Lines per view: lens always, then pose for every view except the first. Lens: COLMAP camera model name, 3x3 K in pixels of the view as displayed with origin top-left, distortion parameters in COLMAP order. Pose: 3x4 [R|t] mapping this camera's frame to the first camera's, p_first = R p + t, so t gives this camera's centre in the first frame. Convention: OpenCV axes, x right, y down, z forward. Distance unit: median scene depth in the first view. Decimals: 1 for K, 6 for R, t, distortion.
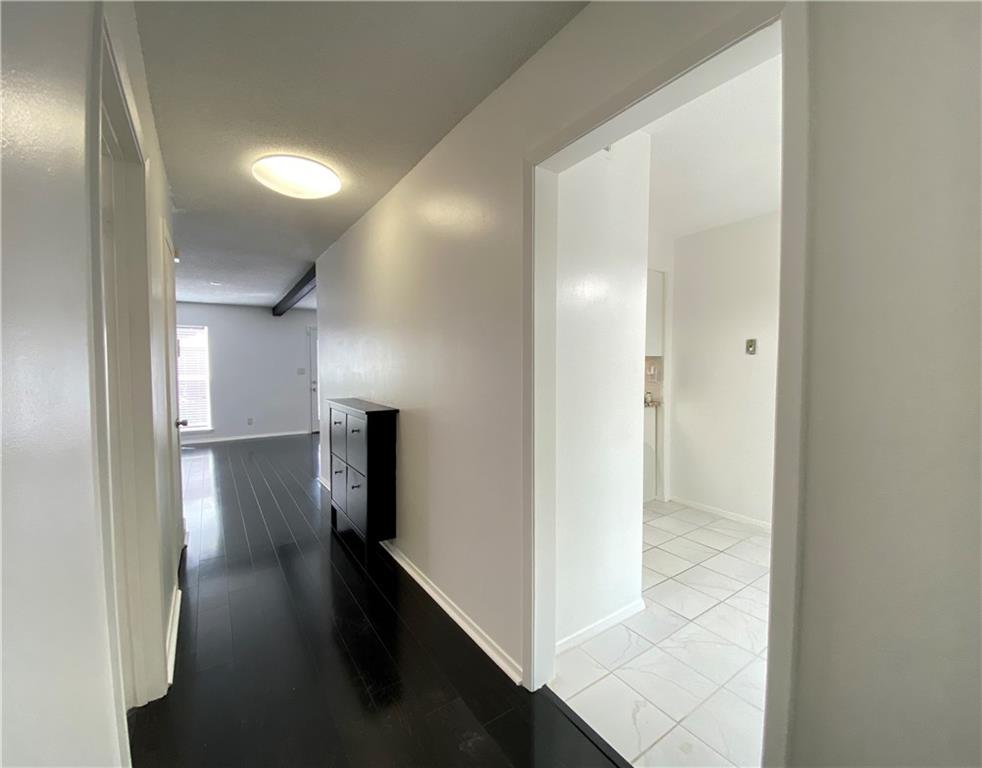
lens RADIAL K [[418.4, 0, 500.1], [0, 418.4, 385.4], [0, 0, 1]] dist [-0.000101, -0.013862]
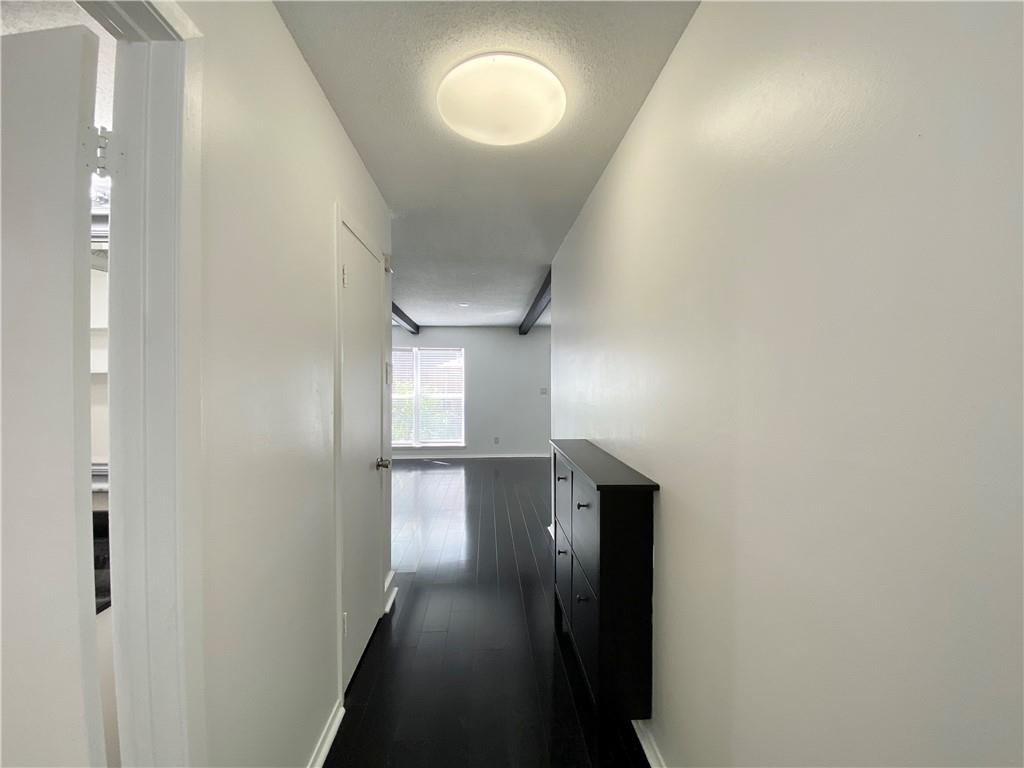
lens RADIAL K [[418.7, 0, 507.5], [0, 418.7, 383.4], [0, 0, 1]] dist [0.001193, -0.012322]
pose [[0.848783, 0.004197, -0.528724, -0.046039], [-0.025862, 0.999101, -0.033587, -0.018863], [0.528108, 0.042182, 0.848129, 0.162041]]
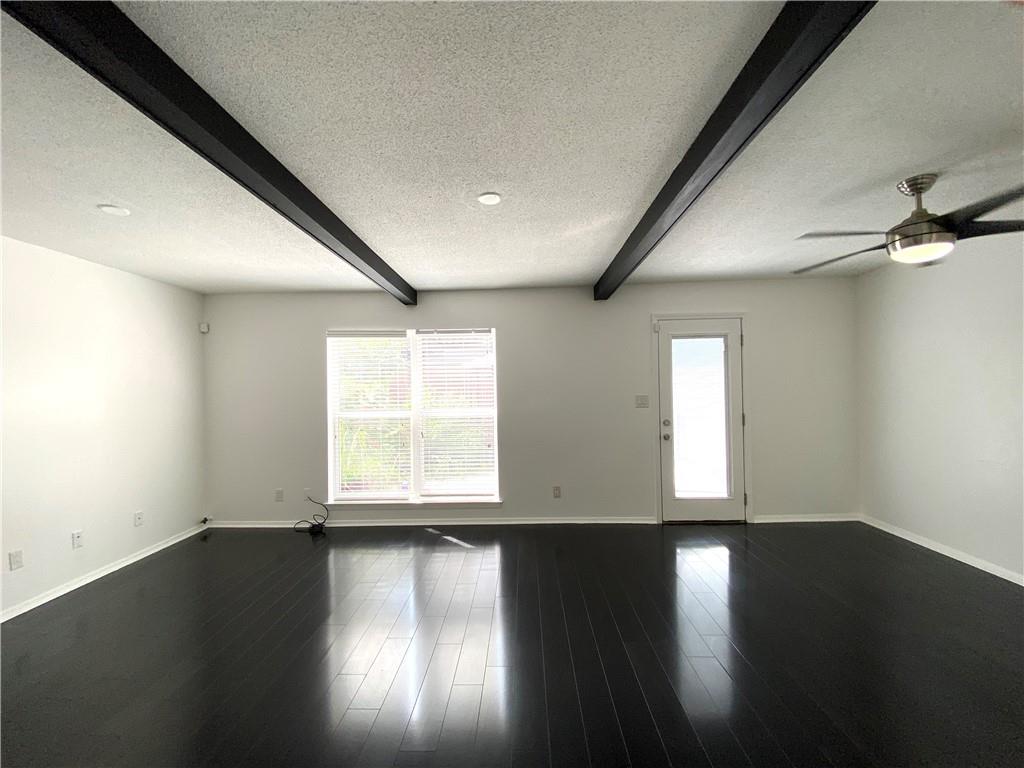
lens RADIAL K [[418.7, 0, 507.5], [0, 418.7, 383.4], [0, 0, 1]] dist [0.001193, -0.012322]
pose [[0.799818, -0.017161, -0.599997, -0.334045], [-0.009835, 0.999082, -0.041685, -0.036996], [0.600162, 0.039241, 0.798915, 0.541268]]
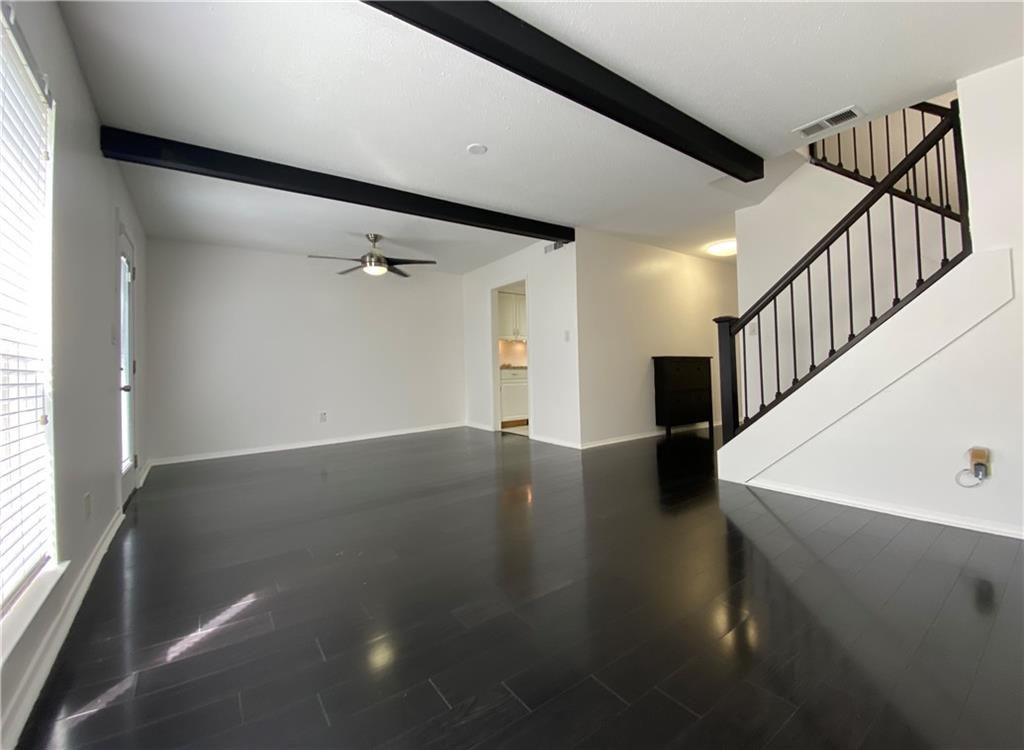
lens RADIAL K [[423.8, 0, 513.9], [0, 423.8, 361.7], [0, 0, 1]] dist [0.025425, -0.026810]
pose [[-0.023998, 0.018592, 0.999539, -0.928248], [0.068233, 0.997526, -0.016917, 0.017263], [-0.997381, 0.067796, -0.025208, 0.773335]]
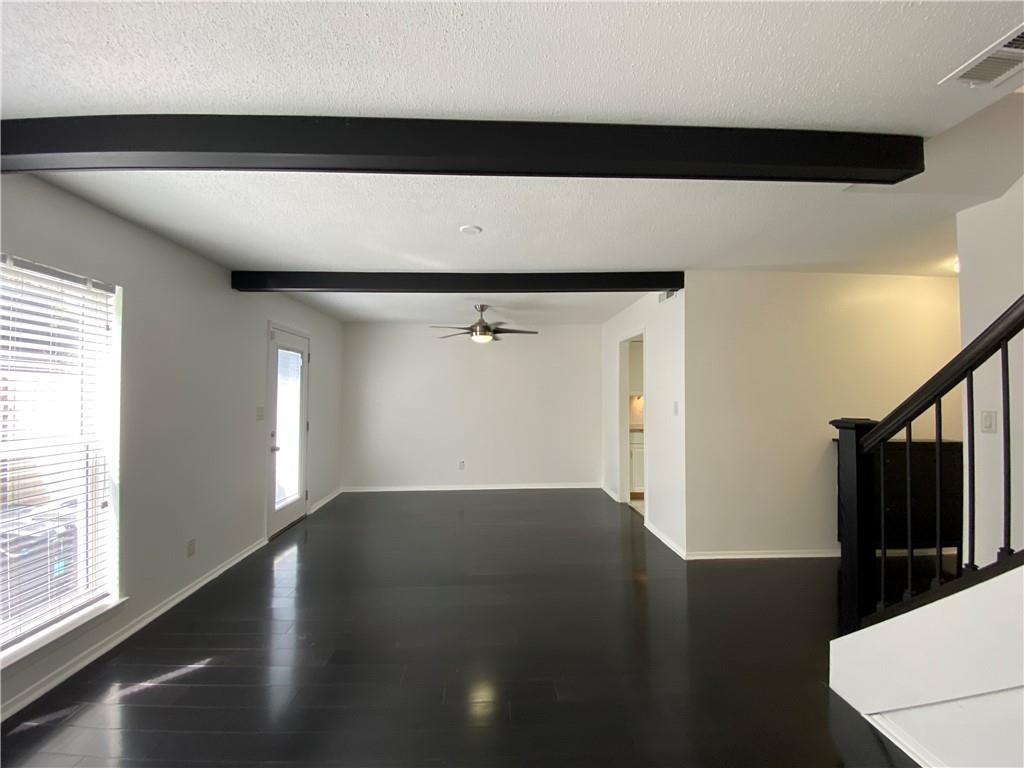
lens RADIAL K [[407.3, 0, 496.9], [0, 407.3, 384.8], [0, 0, 1]] dist [0.000398, -0.018504]
pose [[0.537084, 0.027951, 0.843066, -0.812992], [0.033533, 0.997953, -0.054449, -0.036179], [-0.842862, 0.057514, 0.535047, 0.590891]]
